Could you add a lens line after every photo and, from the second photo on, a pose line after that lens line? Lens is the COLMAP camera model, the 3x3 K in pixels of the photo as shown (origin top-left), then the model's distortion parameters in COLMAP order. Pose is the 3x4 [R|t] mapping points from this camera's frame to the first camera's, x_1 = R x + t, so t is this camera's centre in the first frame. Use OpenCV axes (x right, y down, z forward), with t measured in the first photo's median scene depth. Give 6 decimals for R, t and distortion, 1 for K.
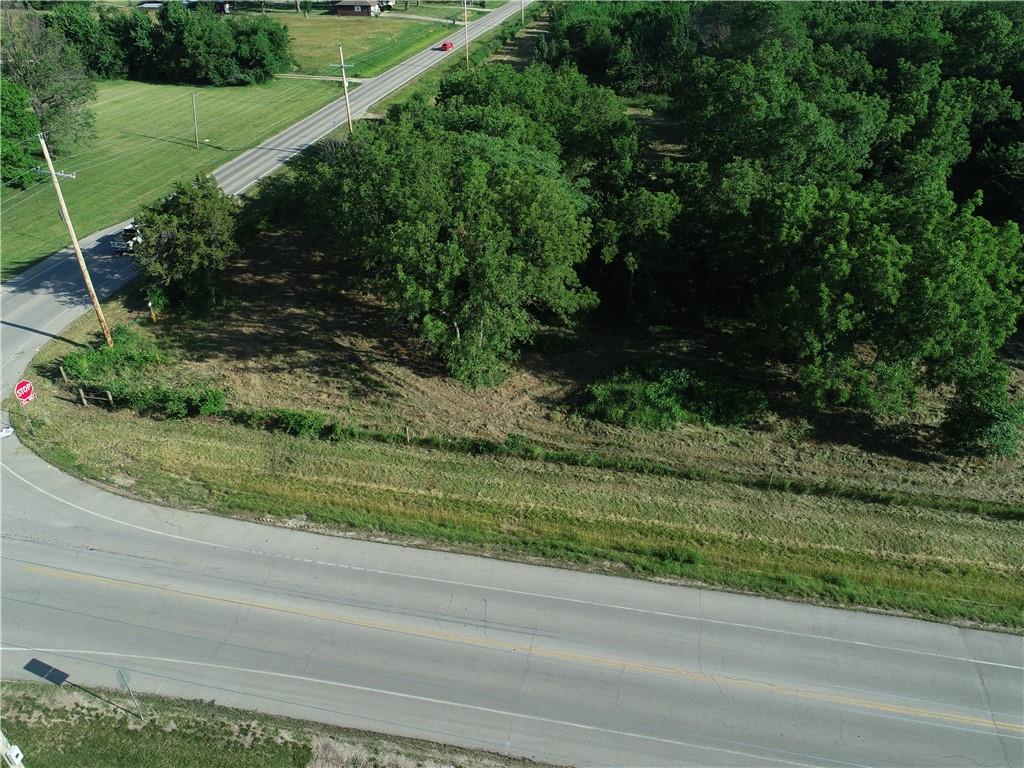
lens RADIAL K [[781.5, 0, 512.0], [0, 781.5, 384.0], [0, 0, 1]] dist [-0.001915, -0.000761]
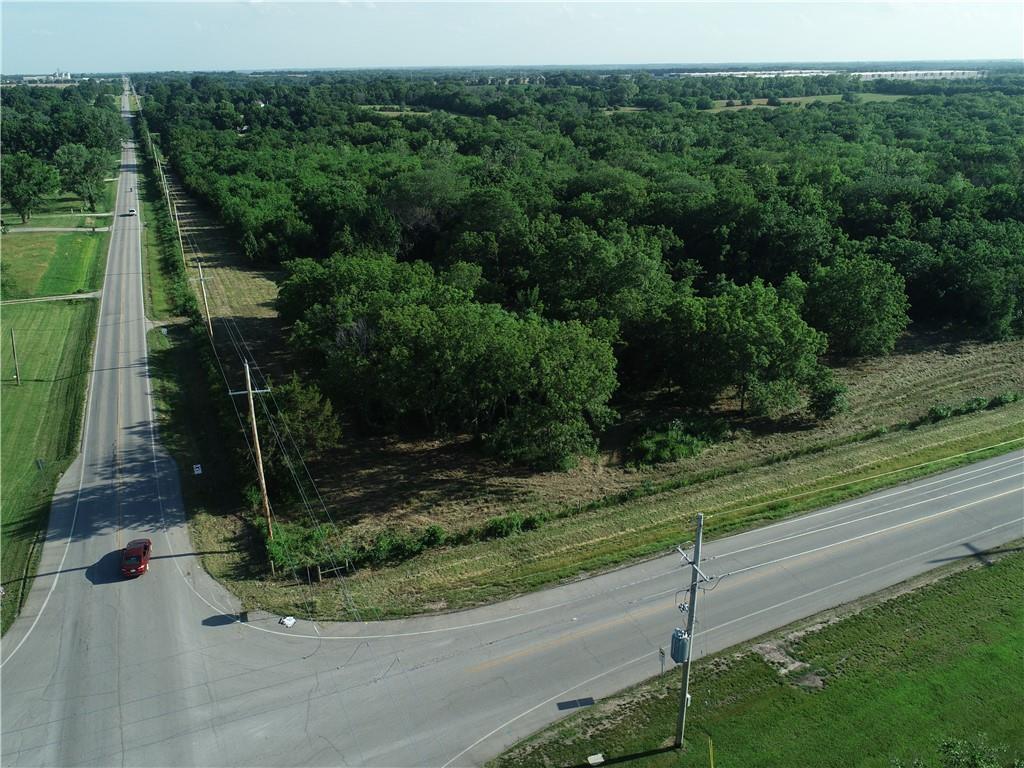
lens RADIAL K [[781.5, 0, 512.0], [0, 781.5, 384.0], [0, 0, 1]] dist [-0.001915, -0.000761]
pose [[0.807474, -0.222819, 0.546203, -0.949309], [0.324081, 0.941234, -0.095135, -0.046908], [-0.492907, 0.253833, 0.832233, -0.163608]]
